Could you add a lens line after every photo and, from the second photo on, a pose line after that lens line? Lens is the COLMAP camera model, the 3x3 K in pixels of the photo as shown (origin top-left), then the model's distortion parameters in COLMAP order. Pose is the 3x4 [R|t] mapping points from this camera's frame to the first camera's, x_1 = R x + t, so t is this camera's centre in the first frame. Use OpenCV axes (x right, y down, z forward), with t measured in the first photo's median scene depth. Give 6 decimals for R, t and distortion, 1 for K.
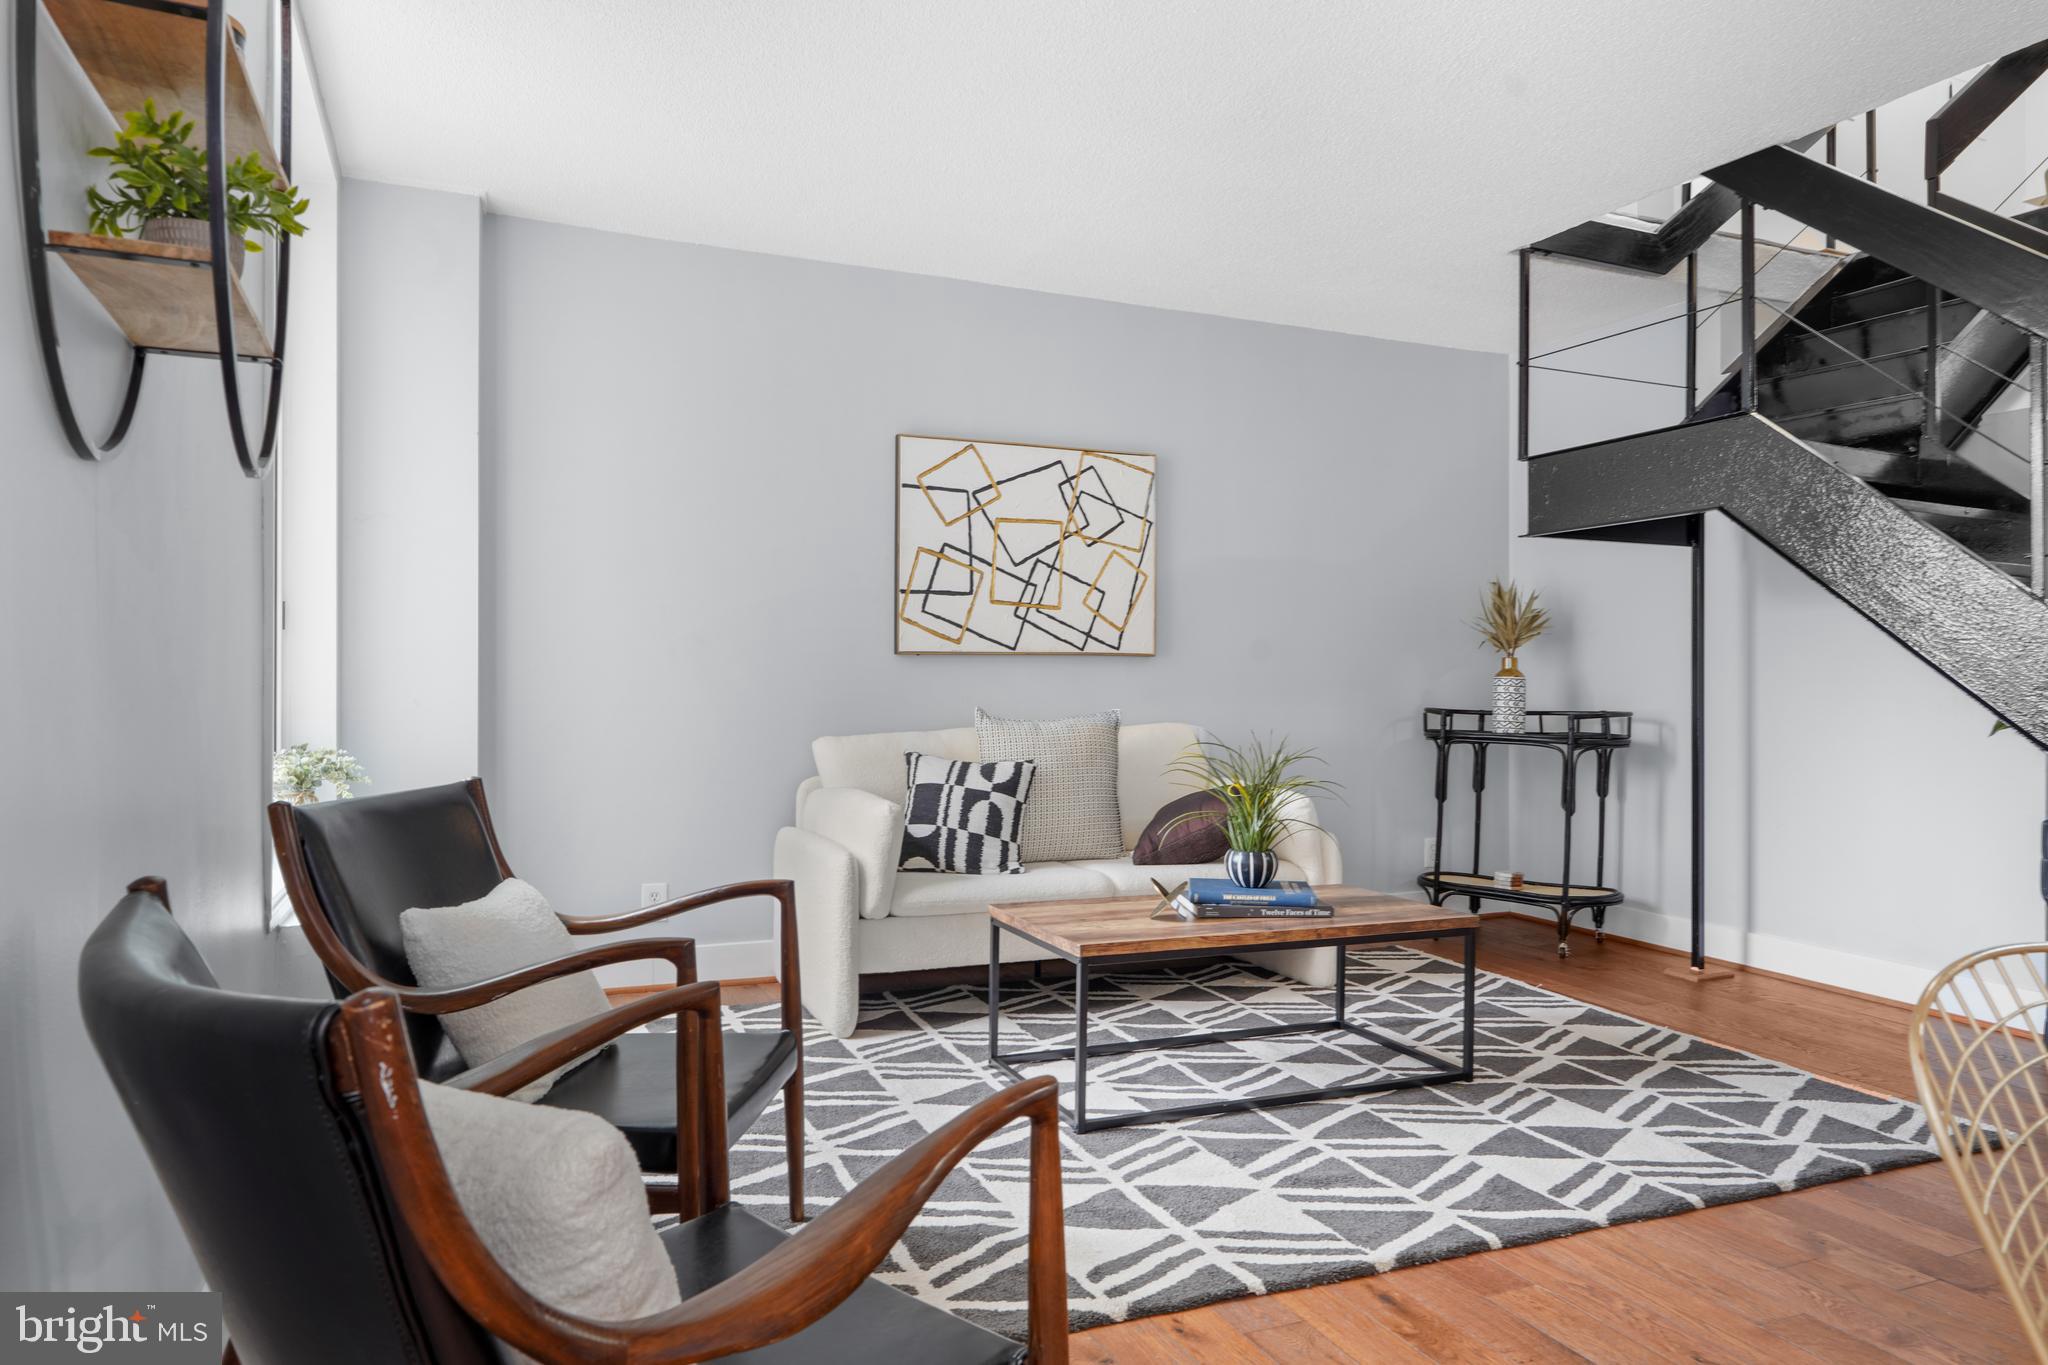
lens RADIAL K [[1278.4, 0, 1025.3], [0, 1278.4, 688.0], [0, 0, 1]] dist [-0.004855, -0.000635]
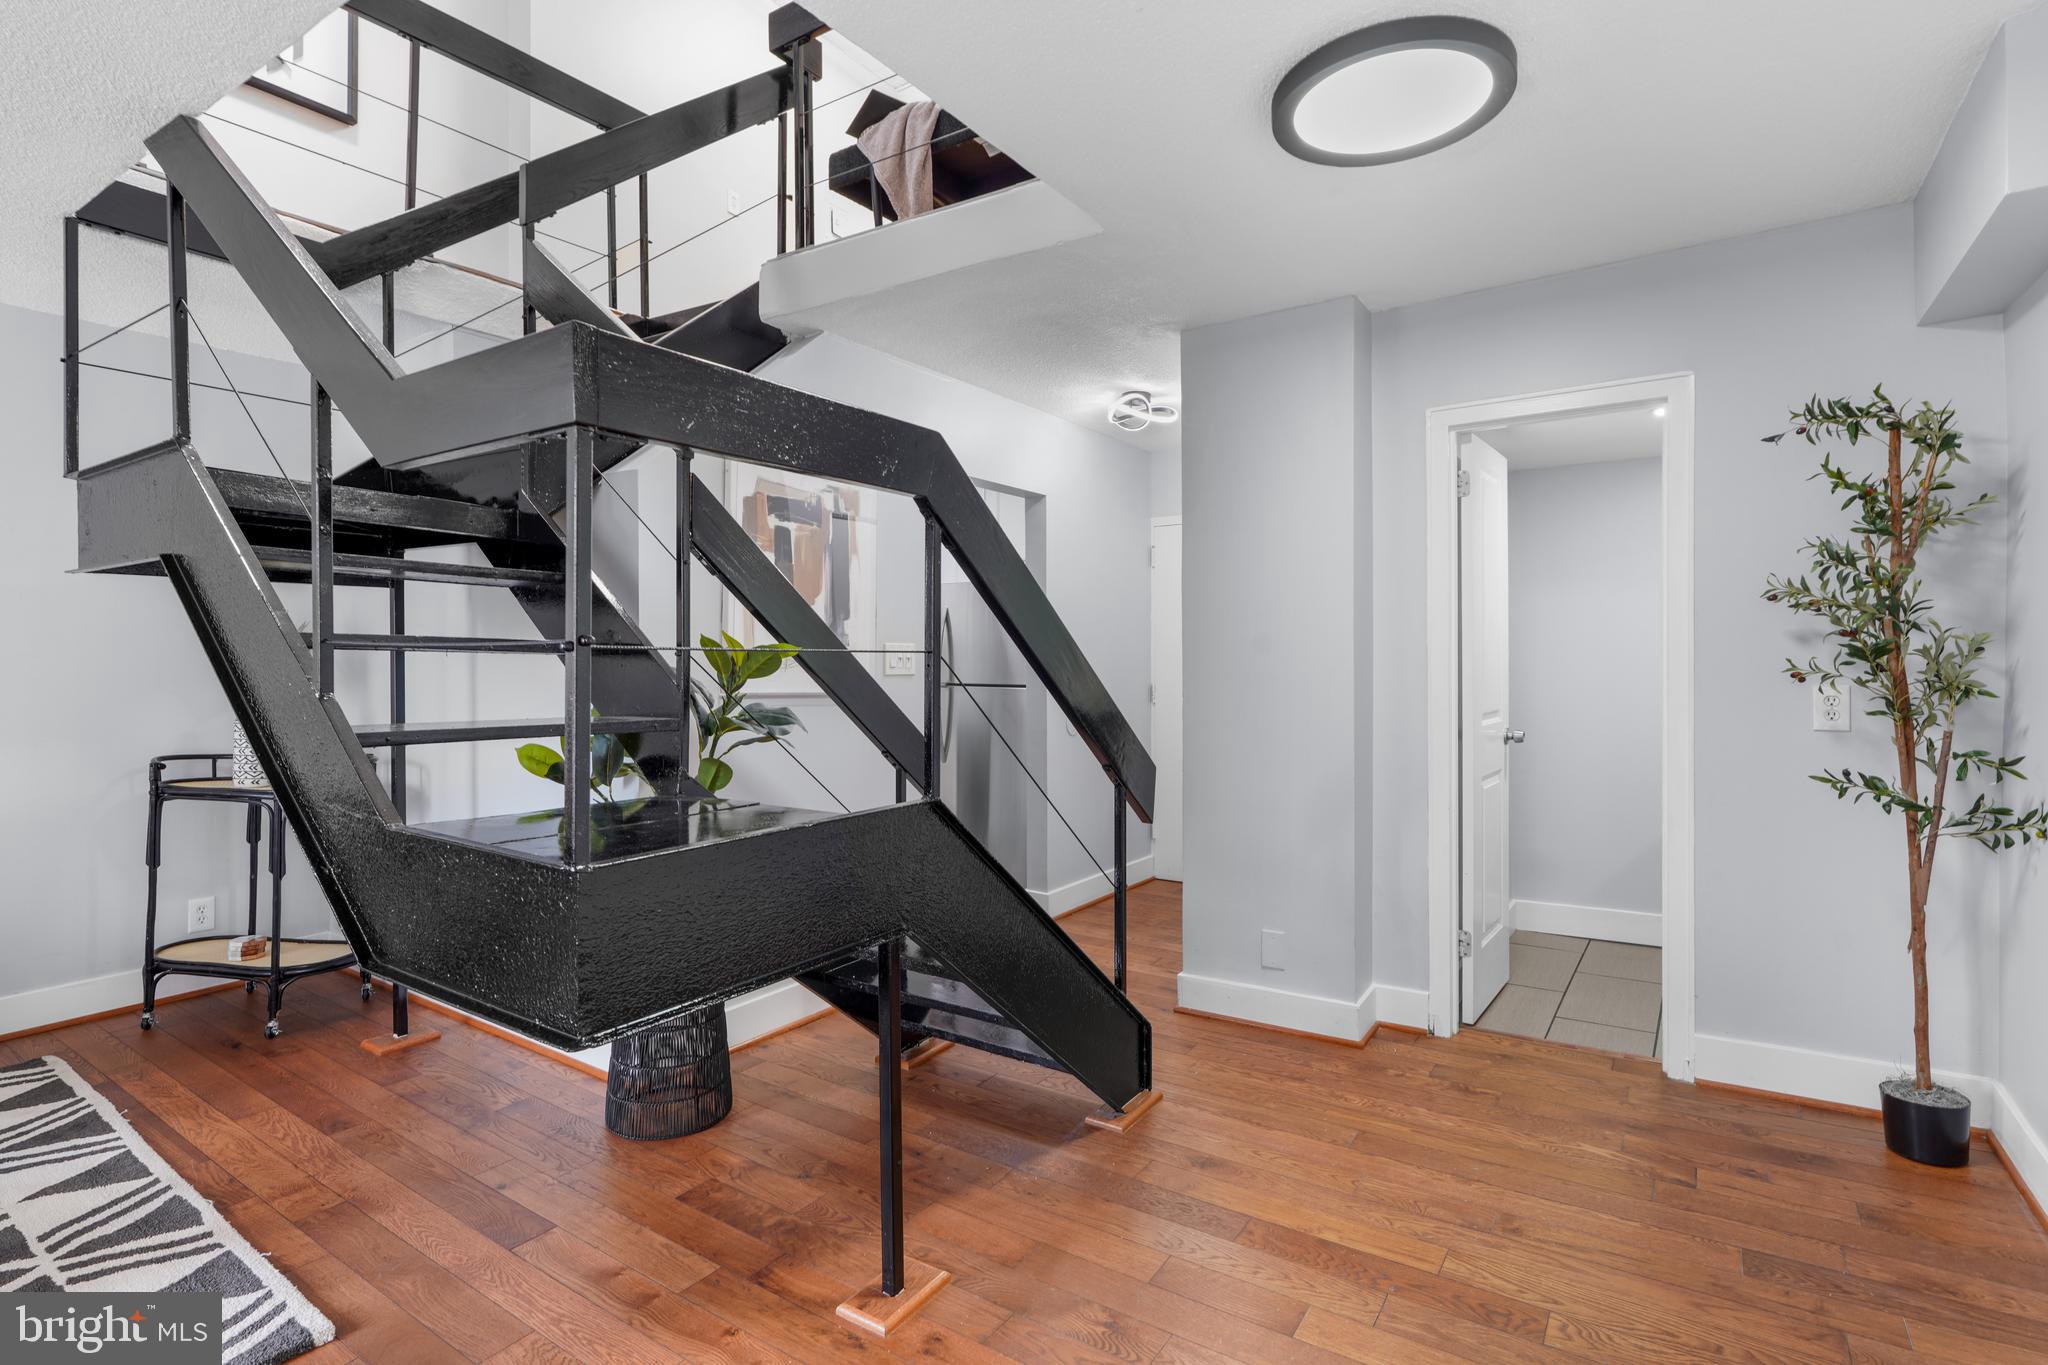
lens RADIAL K [[998.4, 0, 1025.0], [0, 998.4, 660.1], [0, 0, 1]] dist [-0.000202, -0.000118]
pose [[0.843934, -0.006053, 0.536413, 0.559306], [0.006480, 0.999978, 0.001089, -0.059143], [-0.536408, 0.002557, 0.843955, 0.138000]]
